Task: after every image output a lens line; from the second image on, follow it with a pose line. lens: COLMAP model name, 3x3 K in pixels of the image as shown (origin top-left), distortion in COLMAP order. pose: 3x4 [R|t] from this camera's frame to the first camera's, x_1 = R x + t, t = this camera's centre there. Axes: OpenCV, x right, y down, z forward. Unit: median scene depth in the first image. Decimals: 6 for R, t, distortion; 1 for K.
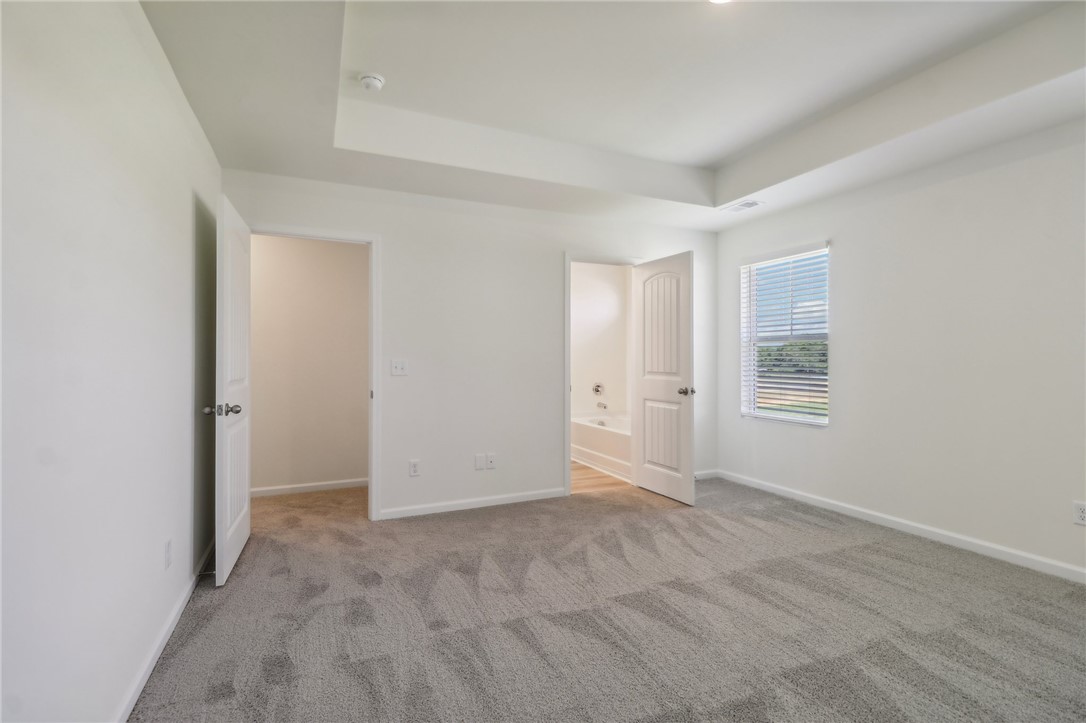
lens RADIAL K [[507.9, 0, 536.8], [0, 507.9, 354.5], [0, 0, 1]] dist [0.022224, -0.014490]
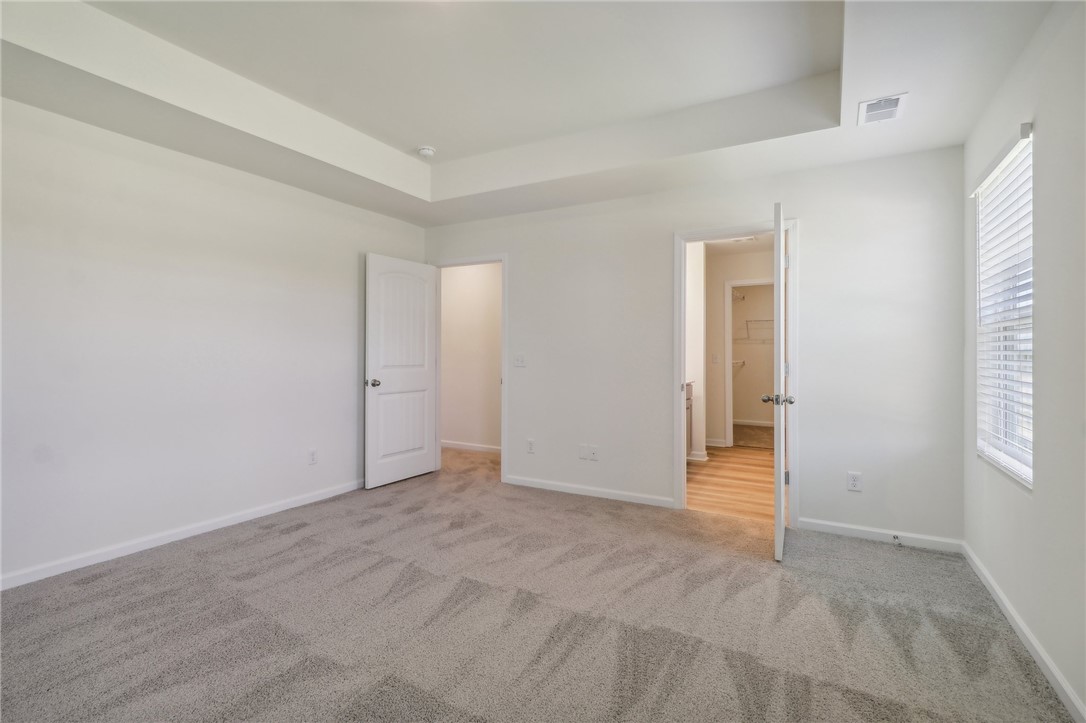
lens RADIAL K [[507.9, 0, 536.8], [0, 507.9, 354.5], [0, 0, 1]] dist [0.022224, -0.014490]
pose [[0.599281, 0.010487, -0.800470, 0.927615], [-0.001502, 0.999927, 0.011976, -0.000062], [0.800537, -0.005974, 0.599254, 0.418424]]
